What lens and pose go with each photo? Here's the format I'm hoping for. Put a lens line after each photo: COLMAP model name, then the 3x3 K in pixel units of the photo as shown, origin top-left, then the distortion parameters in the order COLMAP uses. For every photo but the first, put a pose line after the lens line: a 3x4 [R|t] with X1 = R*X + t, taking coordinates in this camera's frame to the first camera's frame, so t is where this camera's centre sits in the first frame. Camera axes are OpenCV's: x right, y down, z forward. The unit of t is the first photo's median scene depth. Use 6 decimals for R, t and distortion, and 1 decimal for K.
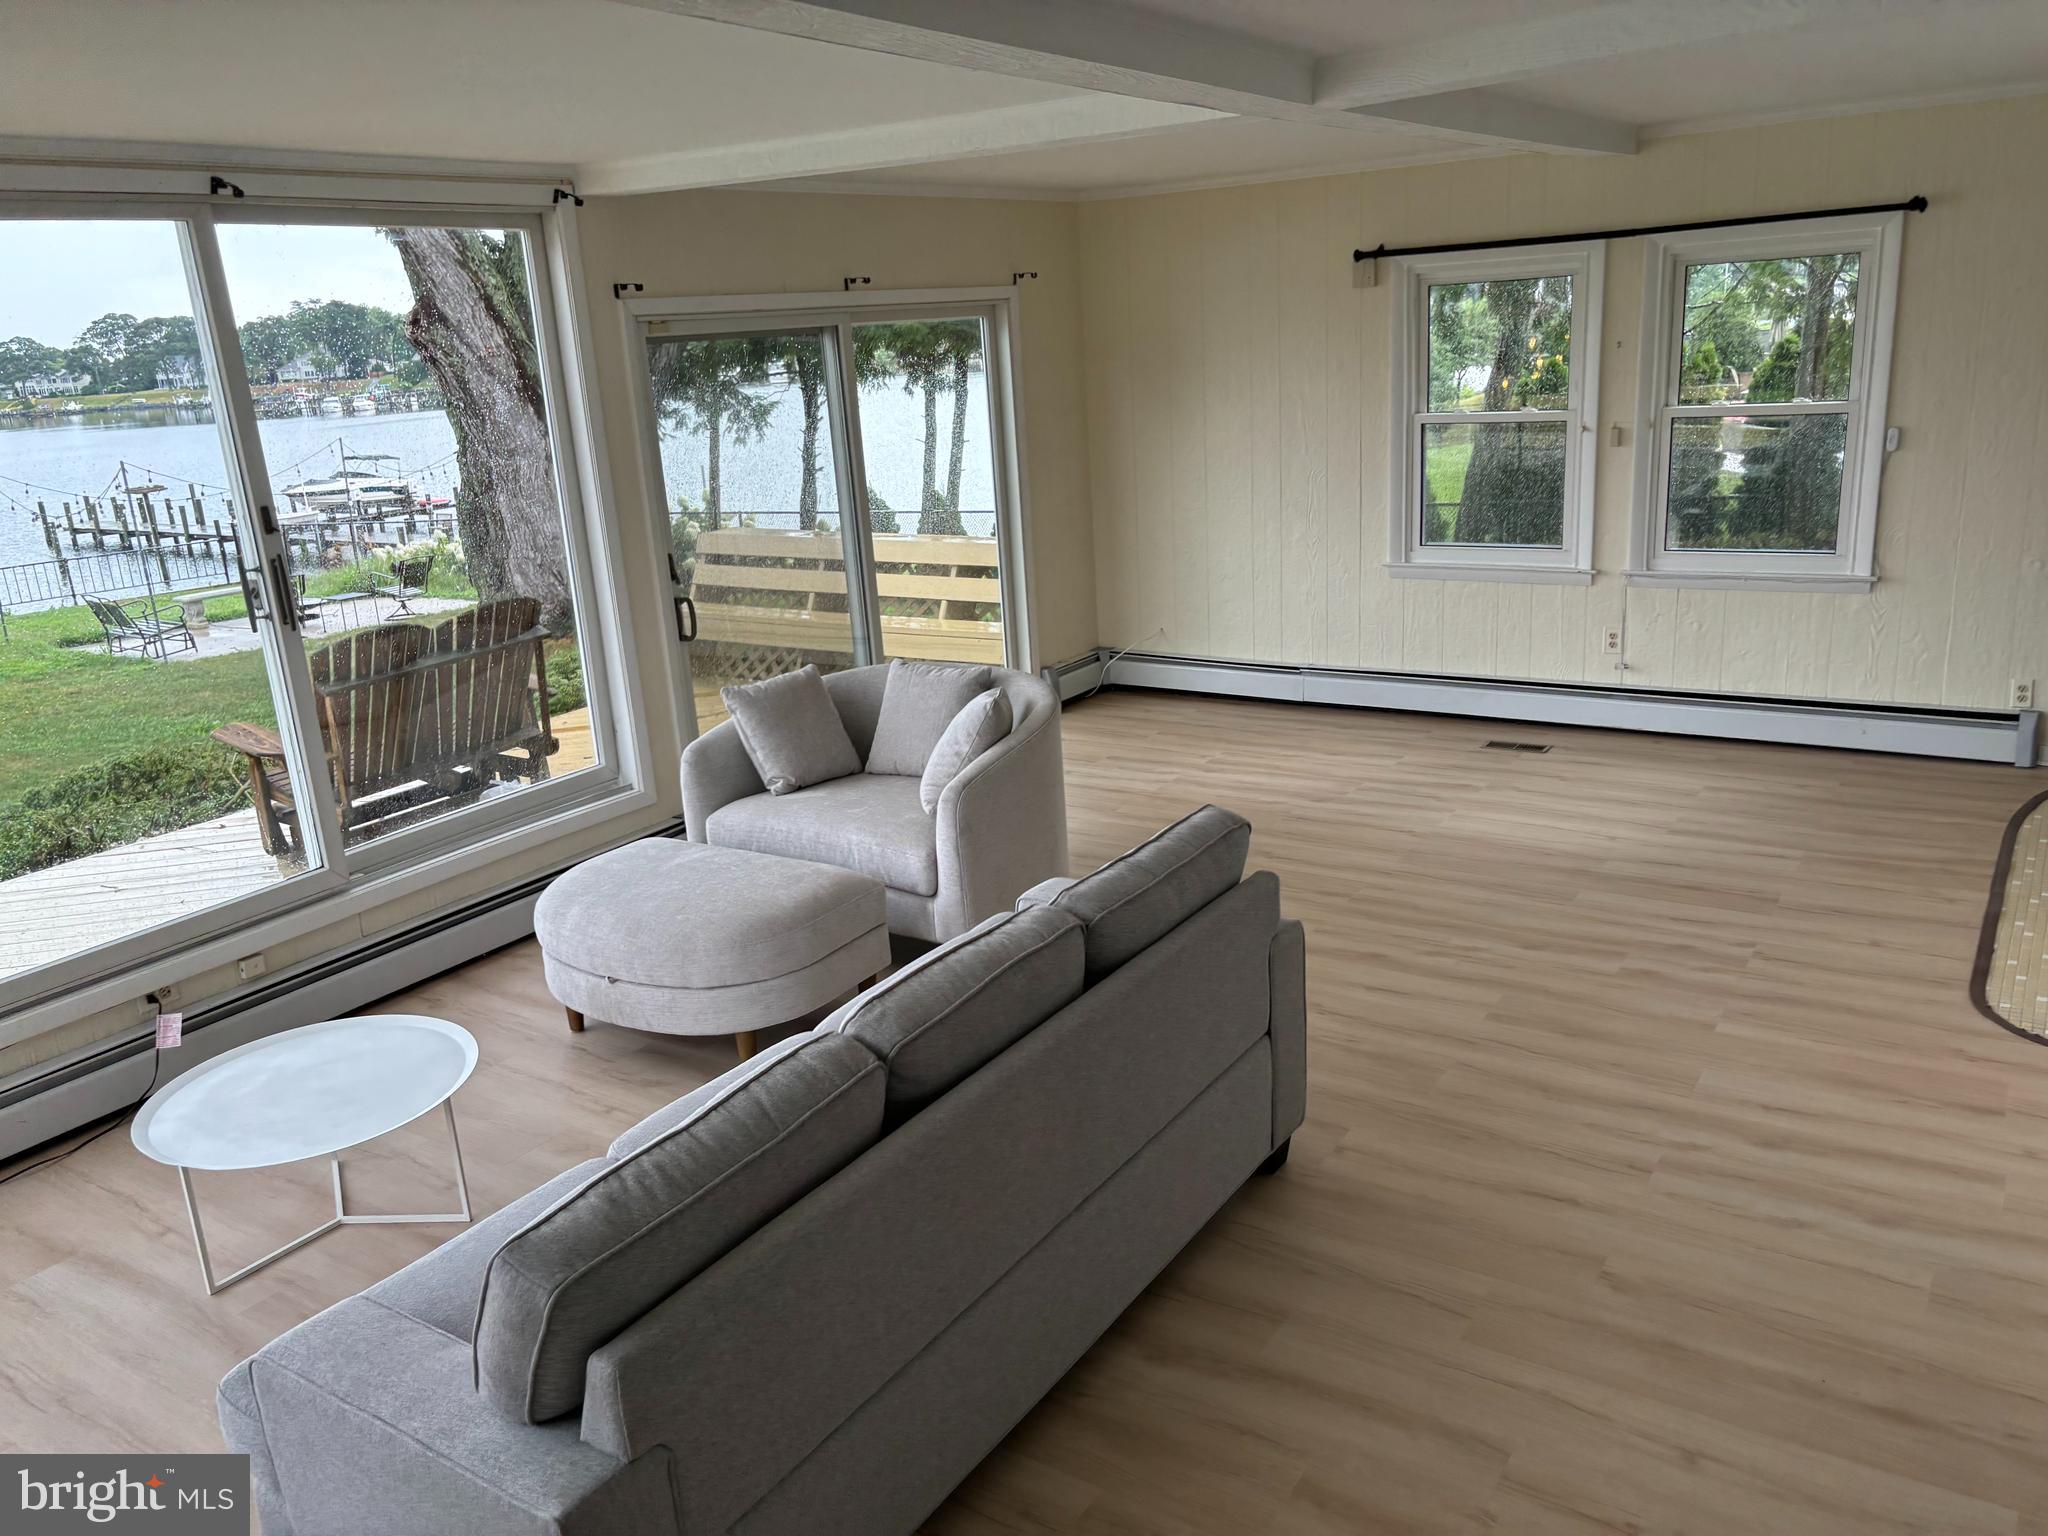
lens RADIAL K [[1554.5, 0, 1019.8], [0, 1554.5, 767.8], [0, 0, 1]] dist [-0.010056, 0.003278]
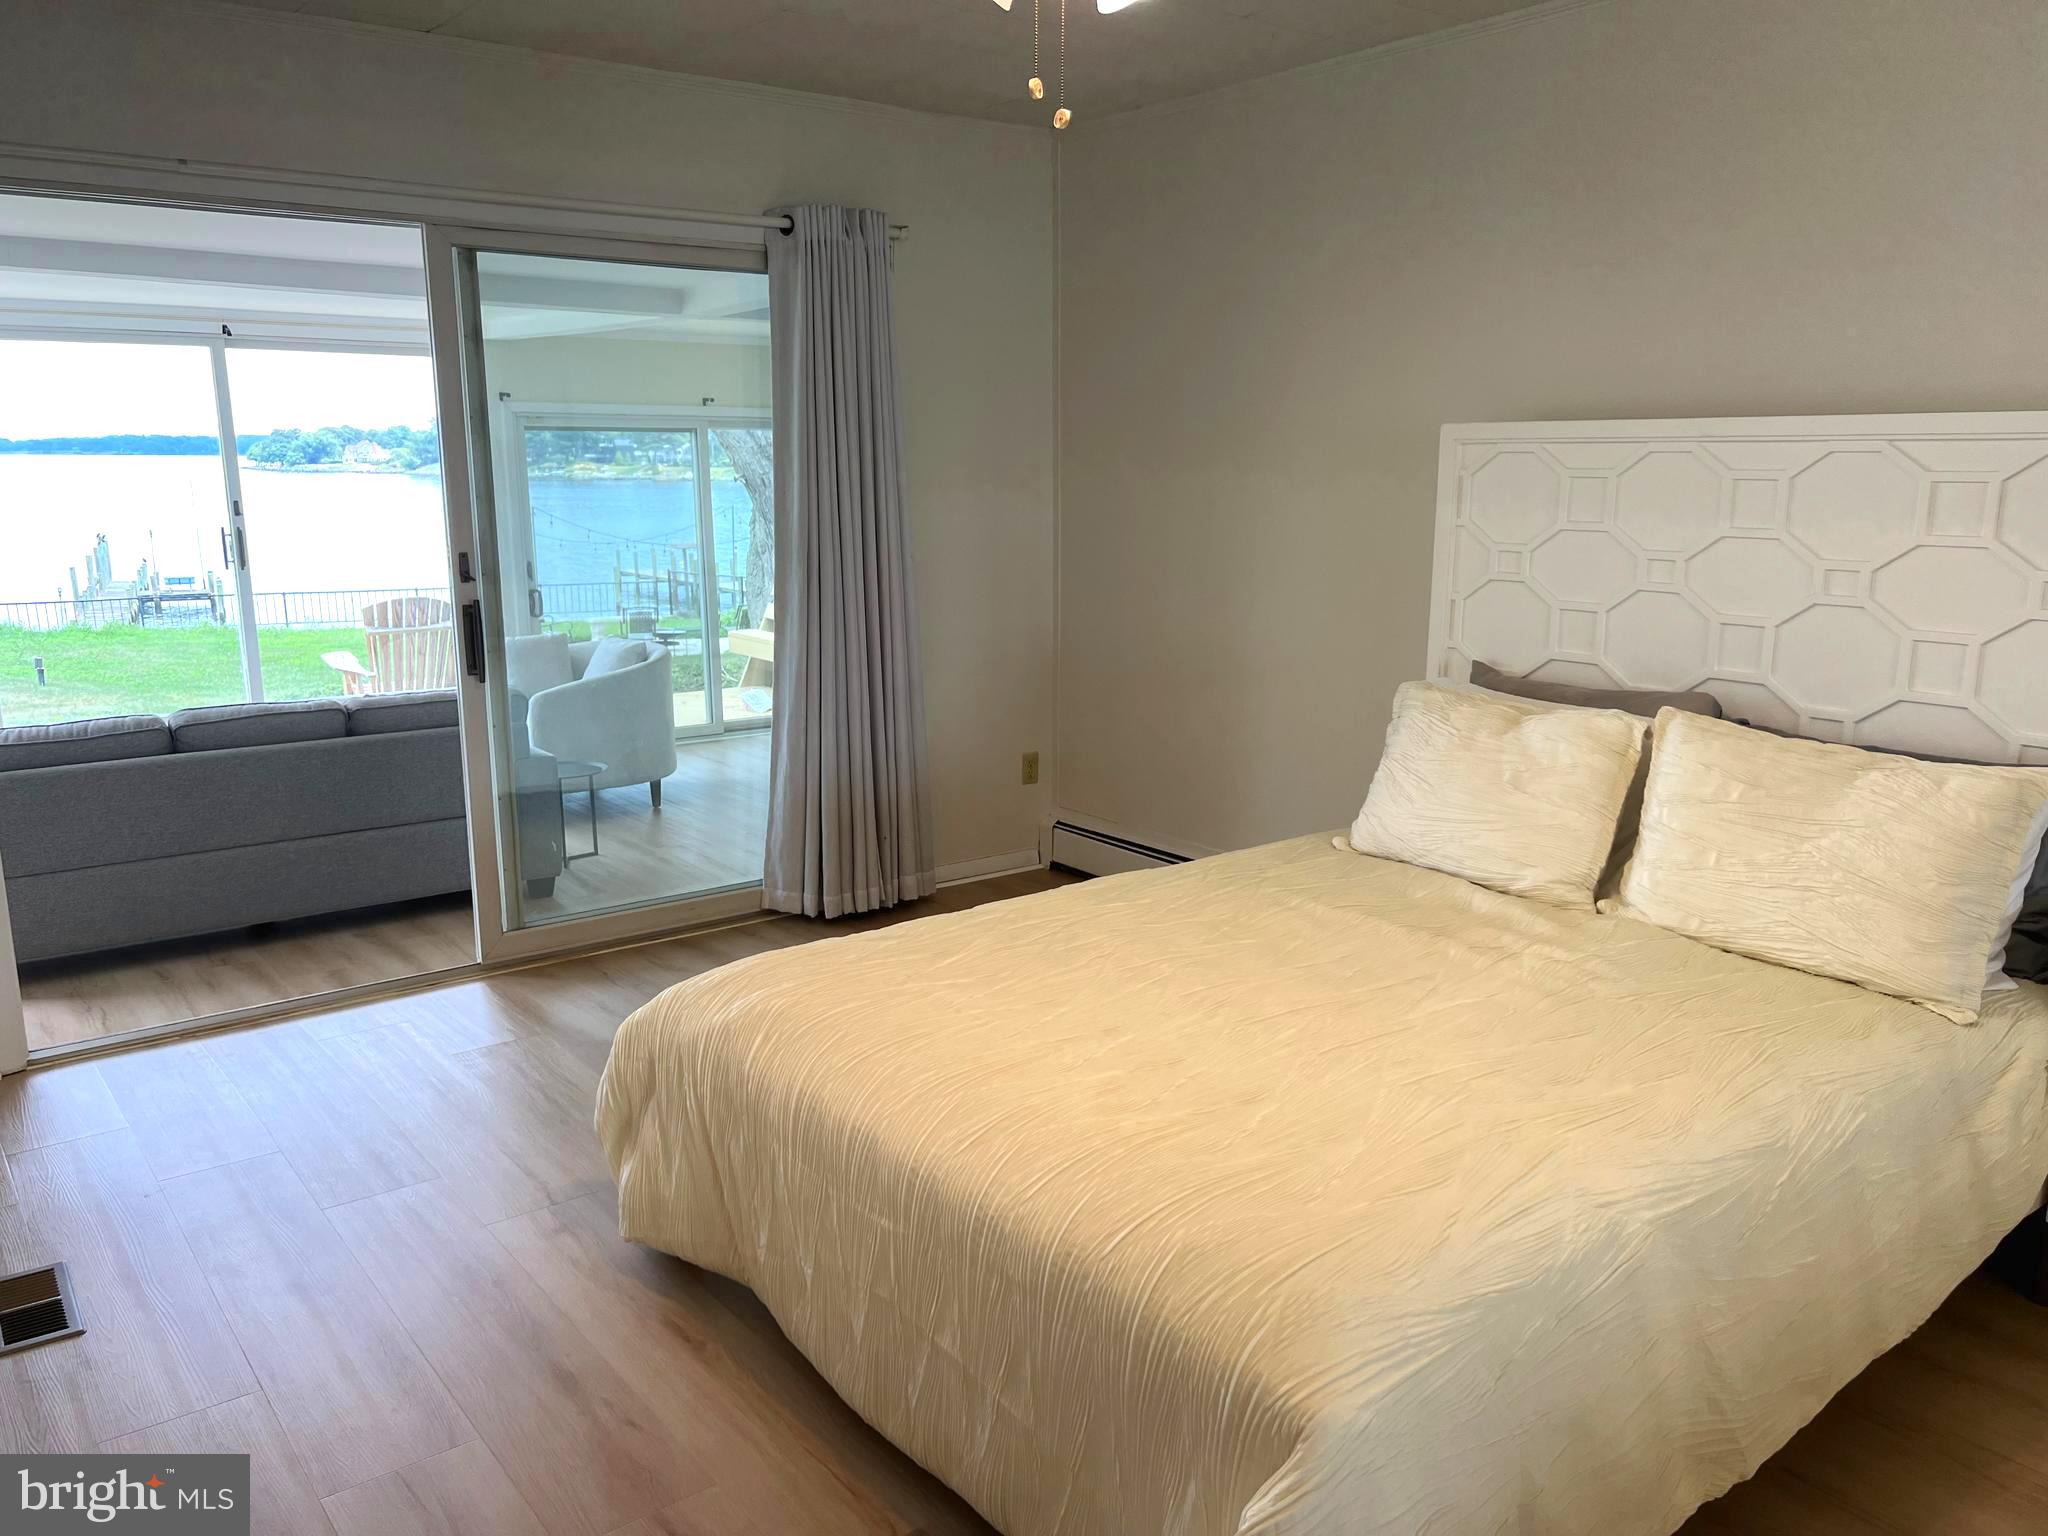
lens RADIAL K [[1534.9, 0, 1029.2], [0, 1534.9, 772.7], [0, 0, 1]] dist [-0.014270, -0.005785]
pose [[0.949999, 0.127942, -0.284837, 0.780165], [-0.146624, 0.988160, -0.045169, 0.074864], [0.275685, 0.084675, 0.957511, -0.356311]]
